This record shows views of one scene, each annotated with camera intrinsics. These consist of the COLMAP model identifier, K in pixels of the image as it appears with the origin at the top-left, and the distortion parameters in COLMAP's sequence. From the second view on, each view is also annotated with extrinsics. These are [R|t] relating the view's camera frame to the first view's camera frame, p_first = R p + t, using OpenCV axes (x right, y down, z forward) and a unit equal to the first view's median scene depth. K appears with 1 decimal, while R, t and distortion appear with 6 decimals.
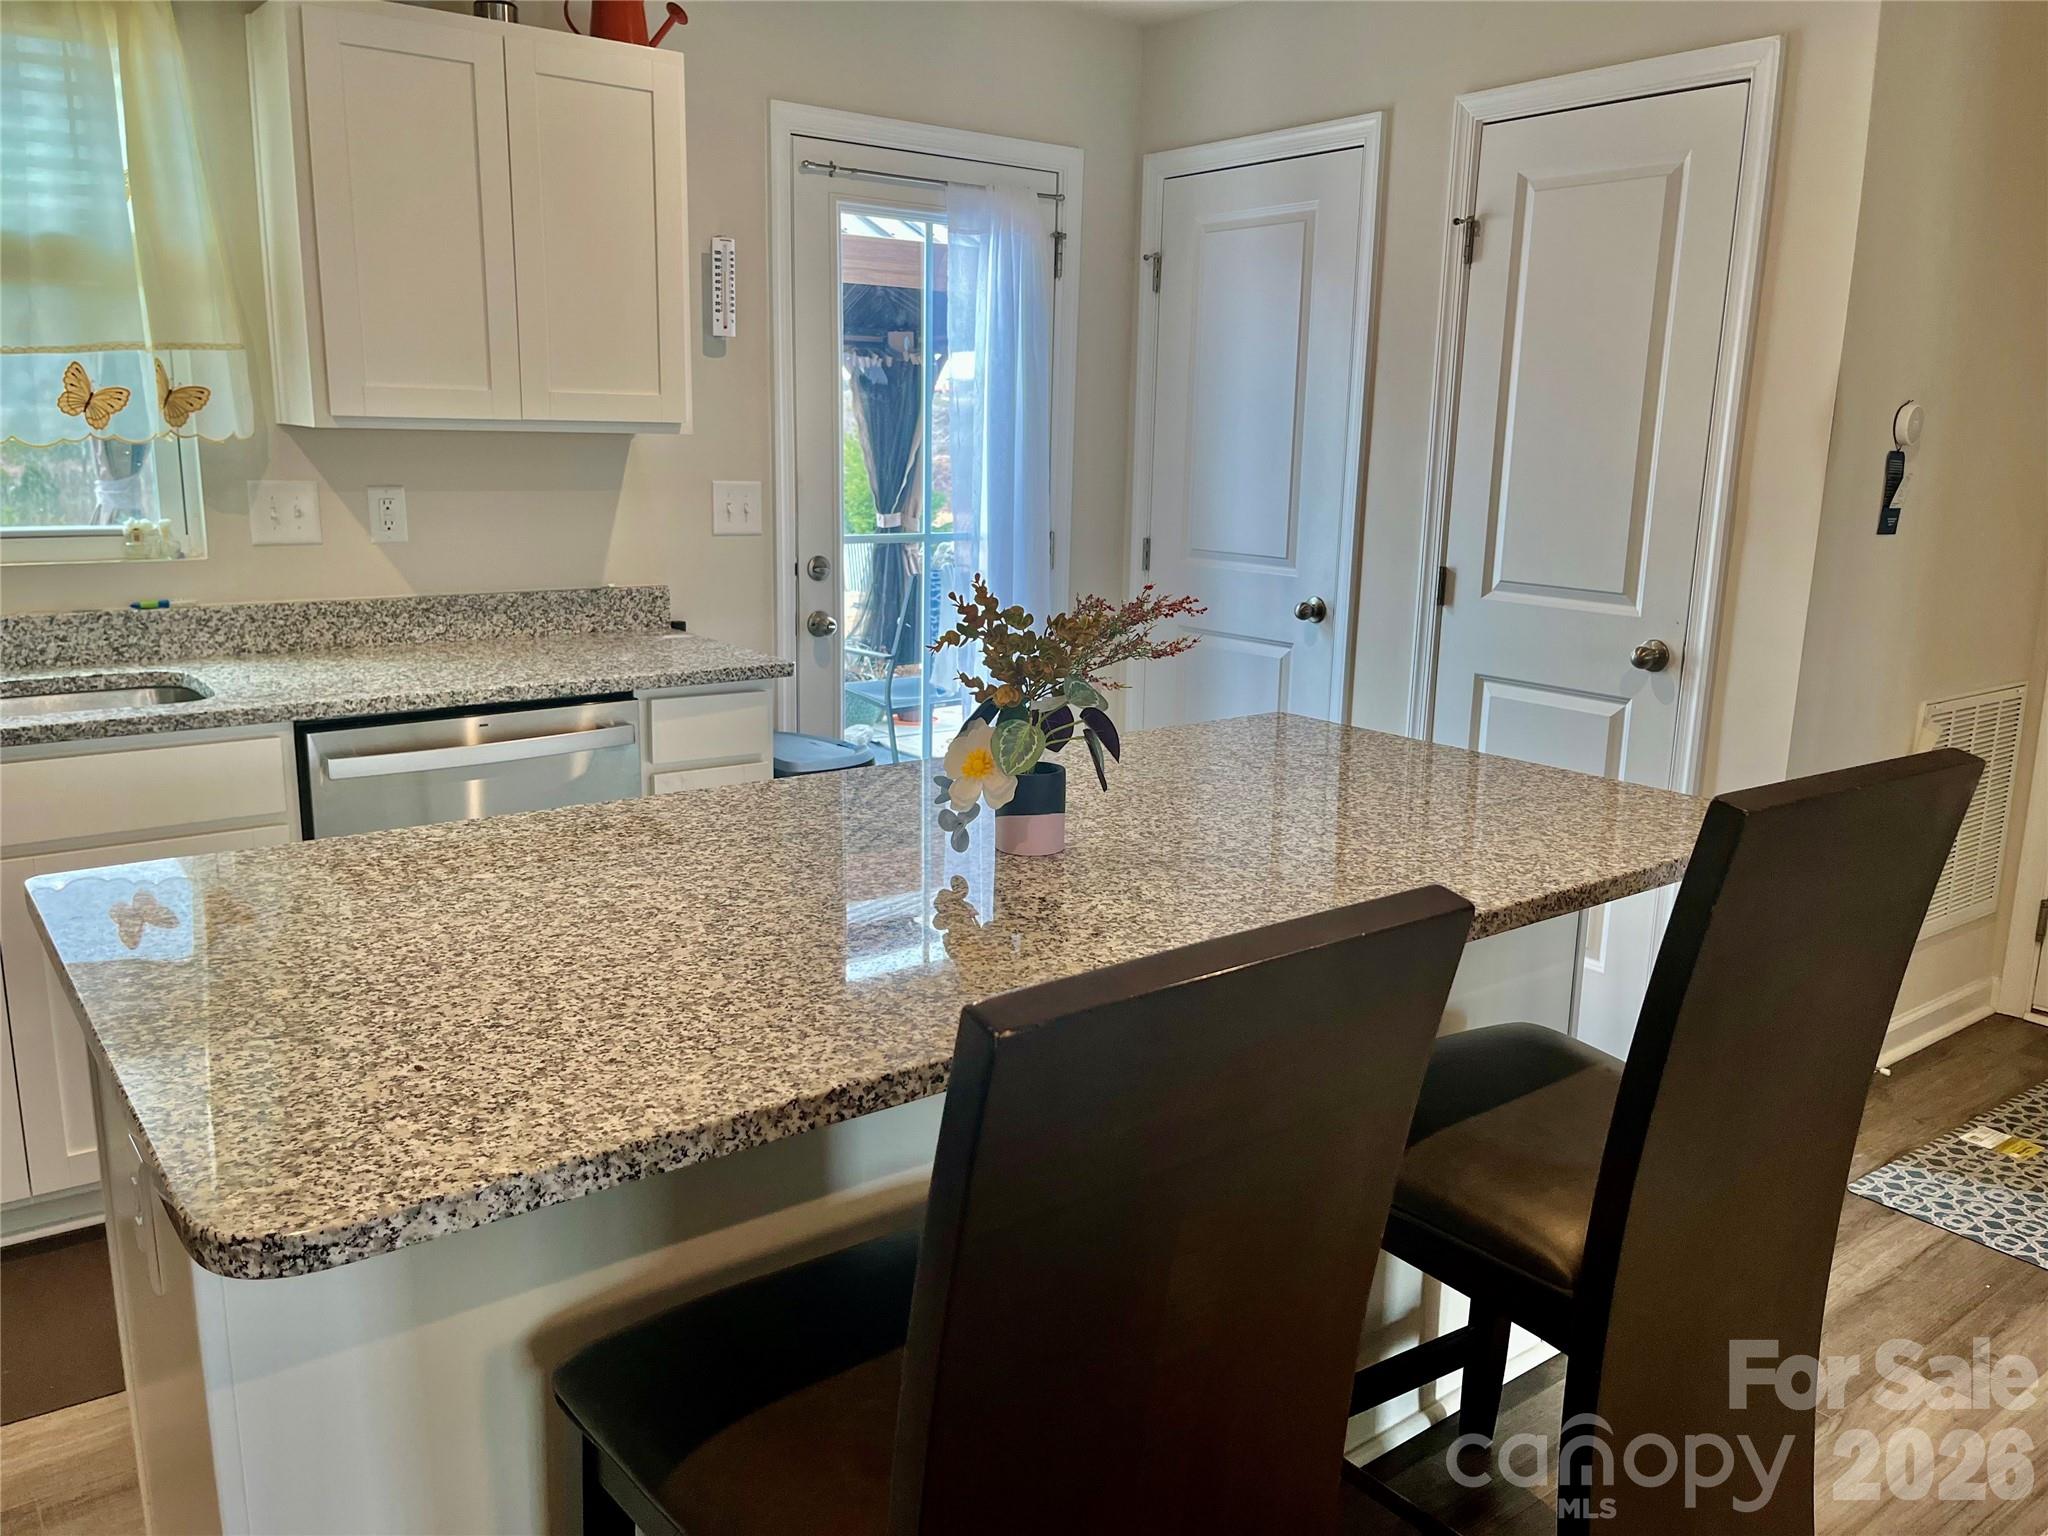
lens RADIAL K [[1557.5, 0, 1026.1], [0, 1557.5, 749.4], [0, 0, 1]] dist [0.062127, -0.086408]
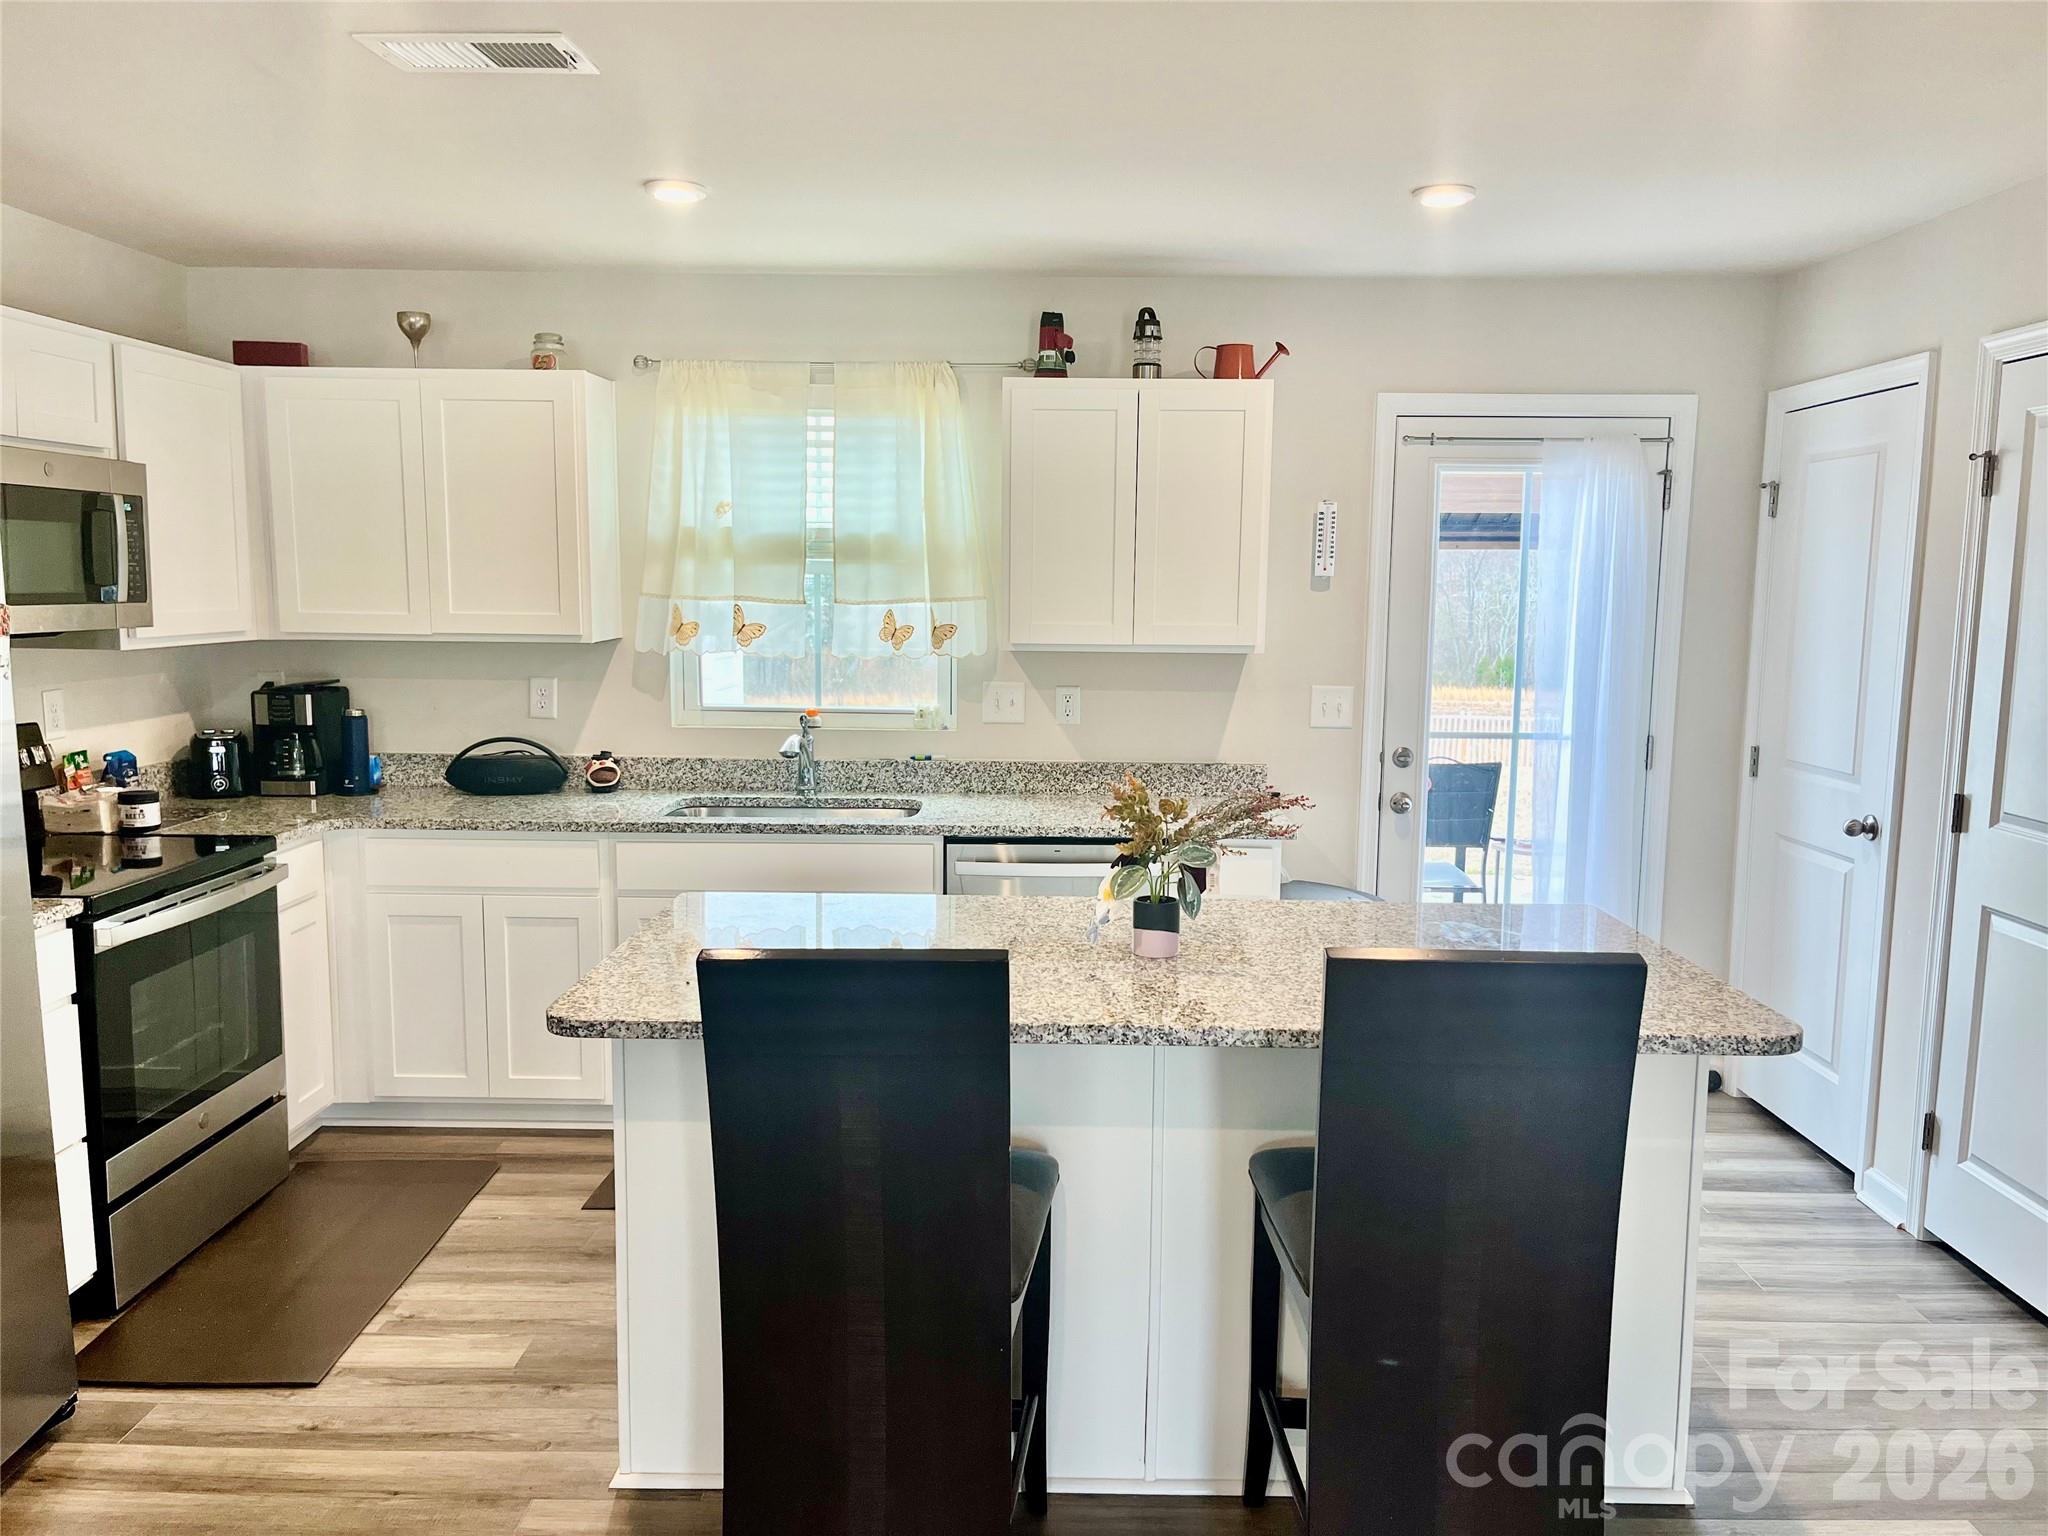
lens RADIAL K [[1544.6, 0, 1031.2], [0, 1544.6, 784.7], [0, 0, 1]] dist [0.074103, -0.096308]
pose [[0.789157, 0.069484, -0.610248, 0.474450], [-0.120012, 0.991873, -0.042260, -0.012143], [0.602352, 0.106587, 0.791082, -0.158519]]
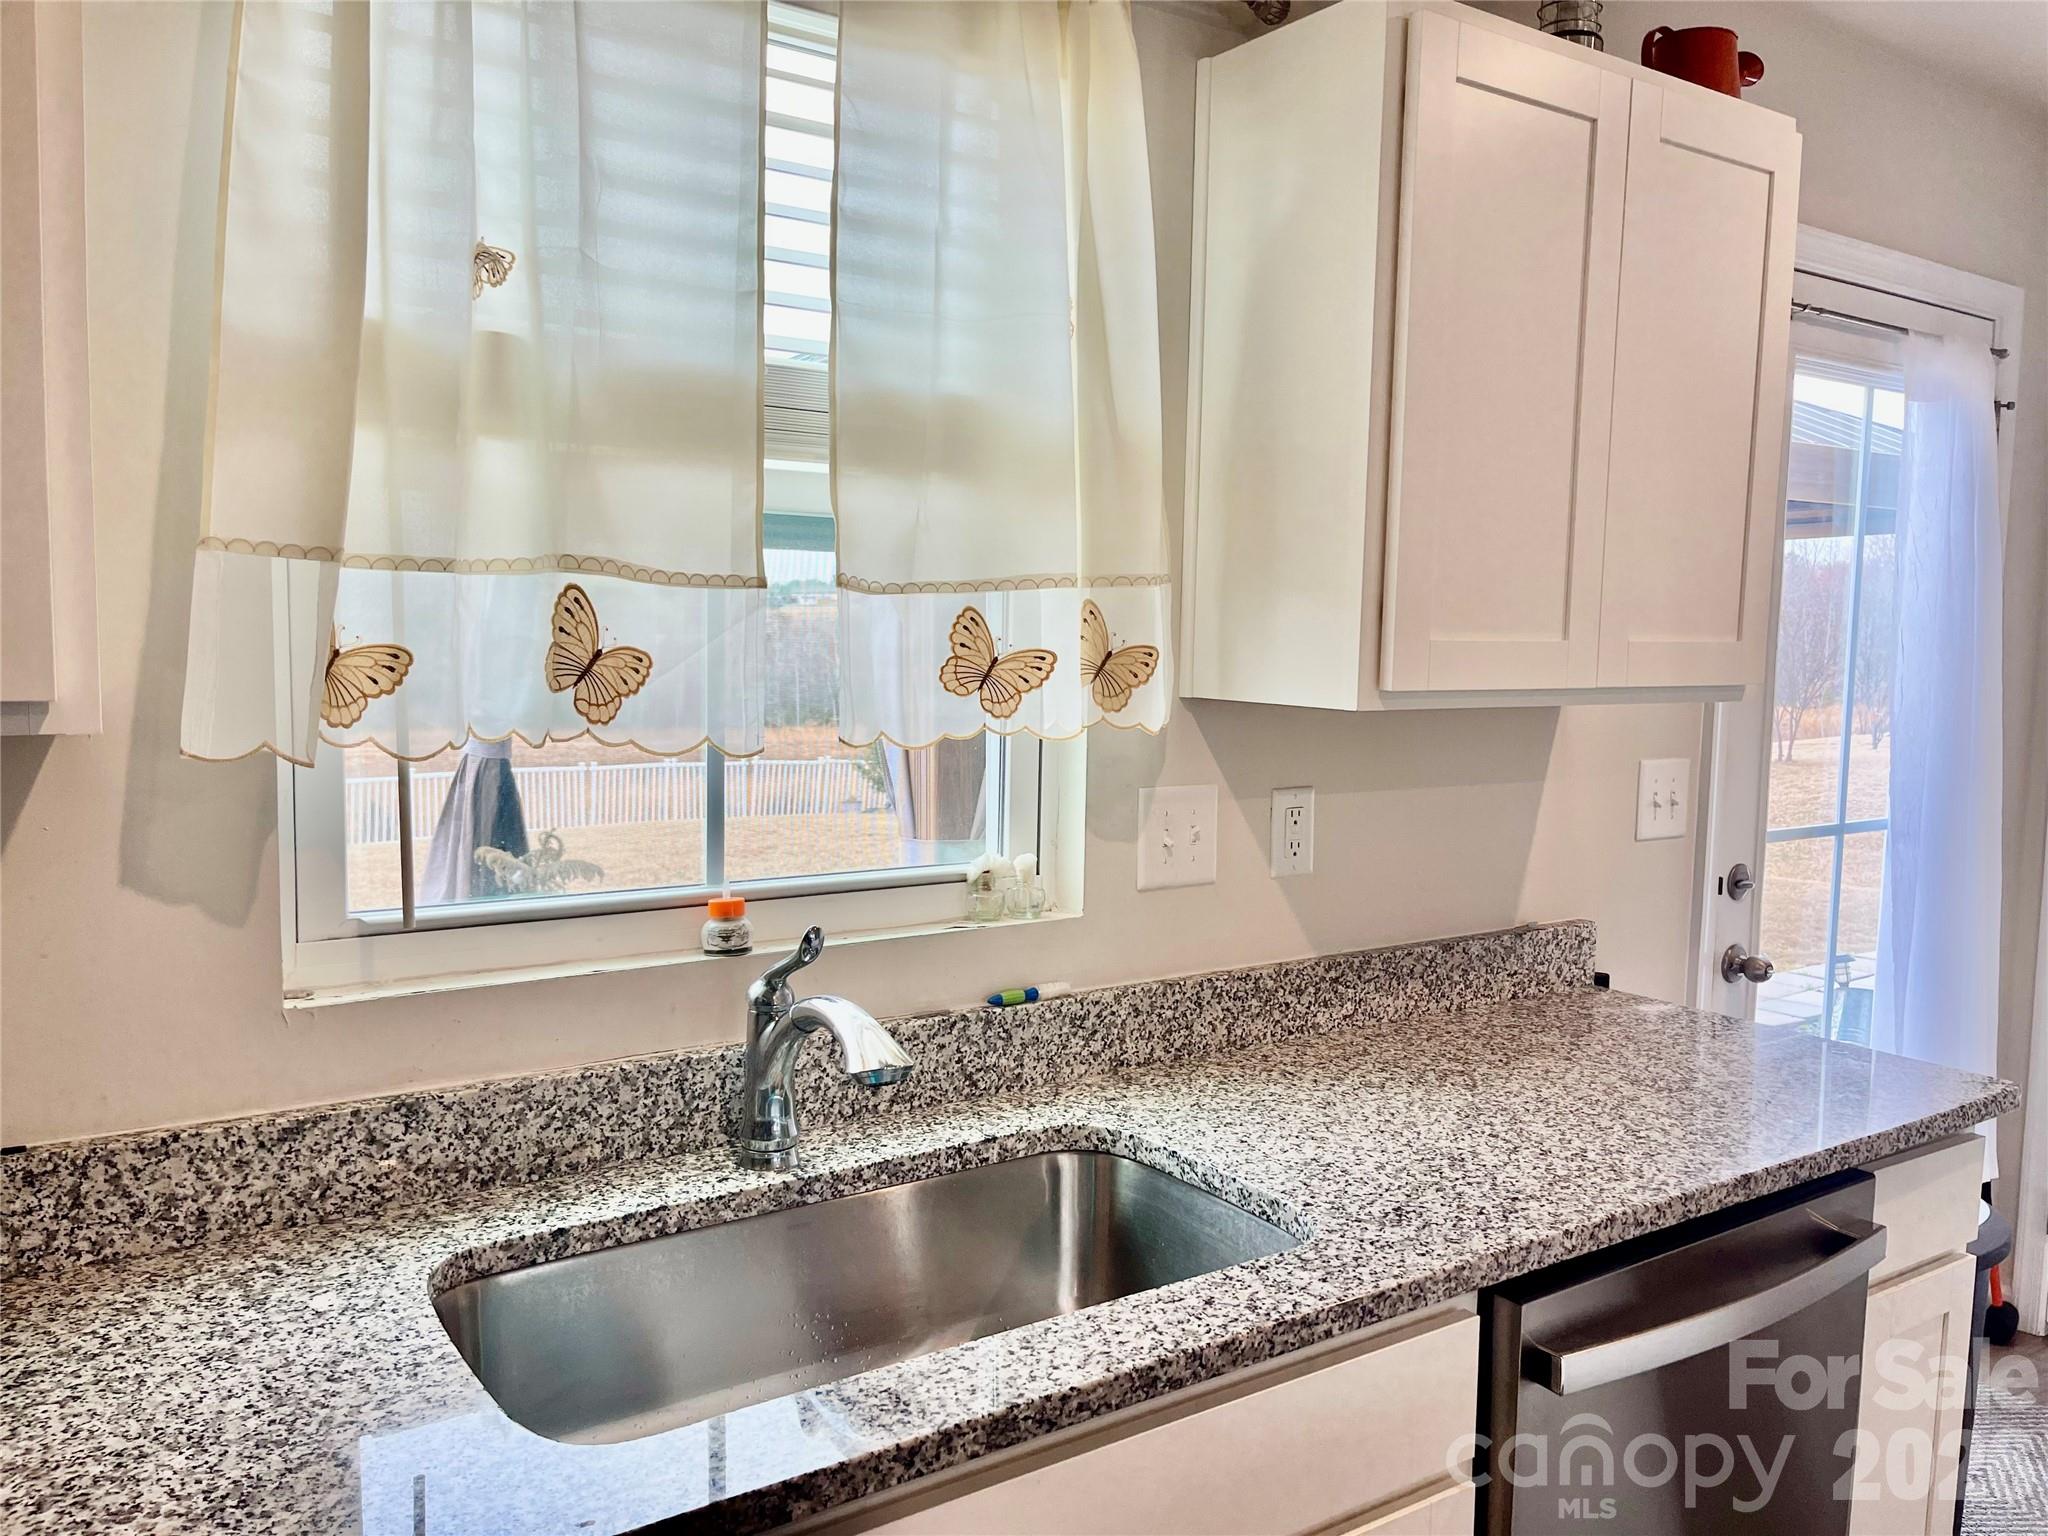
lens RADIAL K [[1551.6, 0, 1033.1], [0, 1551.6, 772.7], [0, 0, 1]] dist [0.068122, -0.084567]
pose [[0.998757, -0.002053, -0.049802, -0.507850], [-0.003642, 0.993474, -0.113996, -0.107333], [0.049711, 0.114036, 0.992232, 0.391628]]
